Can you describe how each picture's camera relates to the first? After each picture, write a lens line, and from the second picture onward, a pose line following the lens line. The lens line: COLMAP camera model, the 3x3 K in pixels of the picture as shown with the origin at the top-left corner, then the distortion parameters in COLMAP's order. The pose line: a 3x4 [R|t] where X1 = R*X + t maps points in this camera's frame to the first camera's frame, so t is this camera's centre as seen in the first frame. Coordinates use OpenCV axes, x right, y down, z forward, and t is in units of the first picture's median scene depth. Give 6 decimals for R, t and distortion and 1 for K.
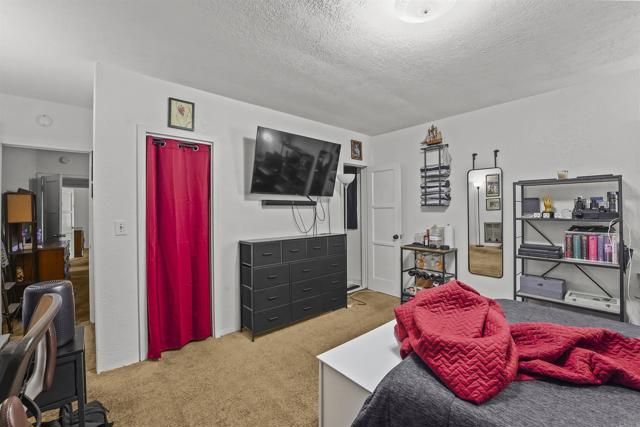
lens RADIAL K [[258.7, 0, 315.6], [0, 258.7, 212.5], [0, 0, 1]] dist [-0.028511, -0.000243]
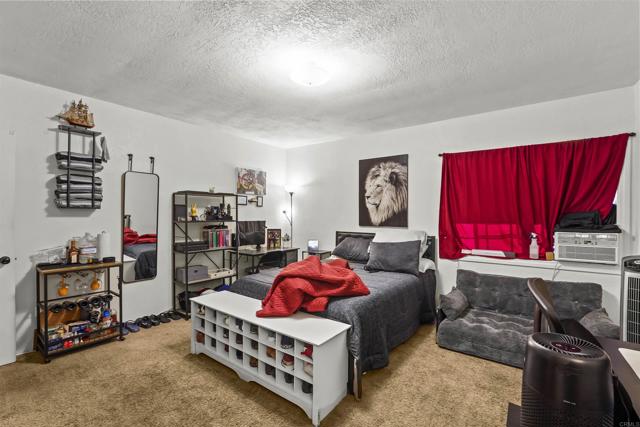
lens RADIAL K [[285.5, 0, 316.1], [0, 285.5, 213.9], [0, 0, 1]] dist [-0.003432, -0.000241]
pose [[-0.183251, 0.002829, 0.983062, -0.490317], [0.003013, 0.999993, -0.002316, -0.006127], [-0.983061, 0.002538, -0.183259, 0.487390]]
